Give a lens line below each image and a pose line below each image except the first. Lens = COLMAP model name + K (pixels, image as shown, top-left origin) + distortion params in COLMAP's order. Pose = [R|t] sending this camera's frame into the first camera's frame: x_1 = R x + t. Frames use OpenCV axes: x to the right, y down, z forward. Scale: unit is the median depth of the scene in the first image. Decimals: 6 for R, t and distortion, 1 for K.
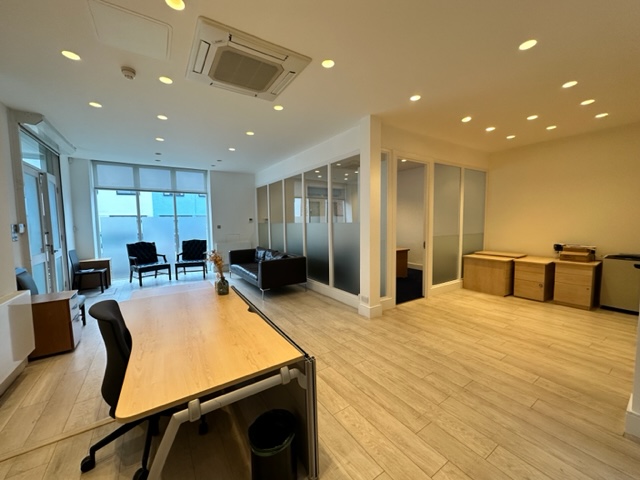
lens RADIAL K [[254.5, 0, 320.0], [0, 254.5, 240.0], [0, 0, 1]] dist [-0.000863, -0.000098]
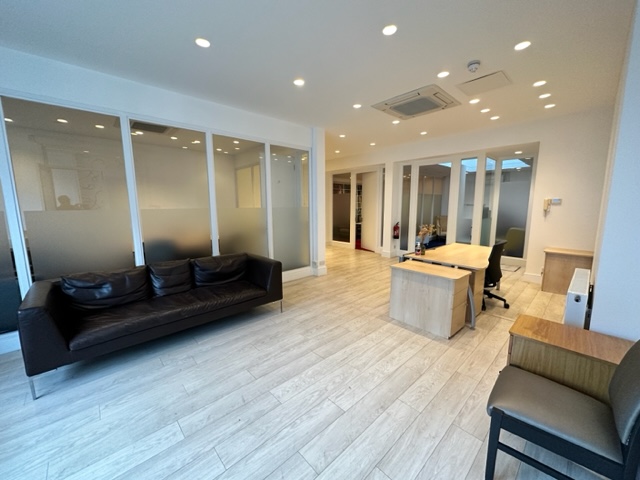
lens RADIAL K [[254.5, 0, 320.0], [0, 254.5, 240.0], [0, 0, 1]] dist [-0.000863, -0.000098]
pose [[-0.160868, -0.123644, 0.979201, -0.933974], [0.080042, 0.987220, 0.137806, -0.064627], [-0.983725, 0.100546, -0.148915, 0.975706]]
